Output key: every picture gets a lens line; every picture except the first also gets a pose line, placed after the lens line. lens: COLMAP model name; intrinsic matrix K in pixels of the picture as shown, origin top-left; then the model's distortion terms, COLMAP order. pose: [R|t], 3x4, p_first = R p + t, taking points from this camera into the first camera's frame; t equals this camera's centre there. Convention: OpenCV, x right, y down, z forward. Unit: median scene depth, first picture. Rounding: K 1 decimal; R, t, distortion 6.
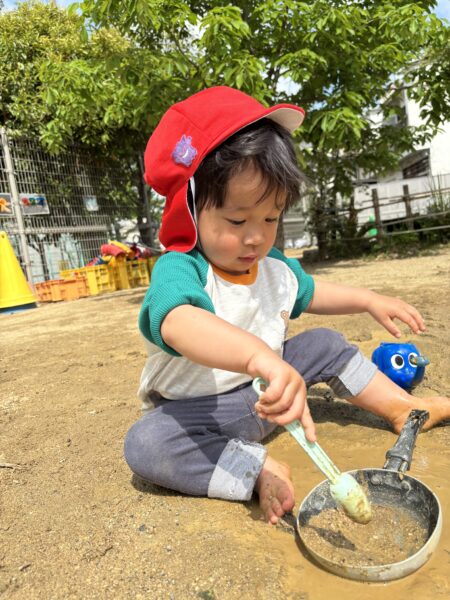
lens RADIAL K [[526.8, 0, 212.3], [0, 526.8, 301.1], [0, 0, 1]] dist [0.010755, -0.008704]
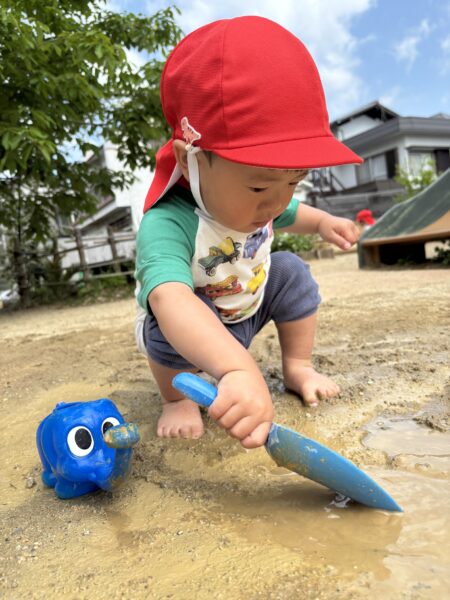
lens RADIAL K [[458.6, 0, 217.7], [0, 458.6, 298.7], [0, 0, 1]] dist [0.002481, -0.007577]
pose [[0.849595, -0.033161, 0.526392, 0.088672], [0.099751, 0.990113, -0.098625, 0.013827], [-0.517917, 0.136299, 0.844502, 0.204471]]
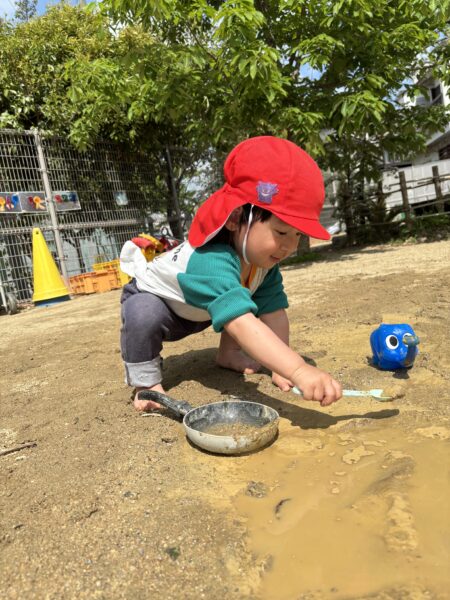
lens RADIAL K [[526.8, 0, 212.3], [0, 526.8, 301.1], [0, 0, 1]] dist [0.010755, -0.008704]
pose [[0.996011, -0.021967, -0.086483, 0.035695], [0.023394, 0.999606, 0.015517, 0.004572], [0.086108, -0.017478, 0.996132, -0.015253]]
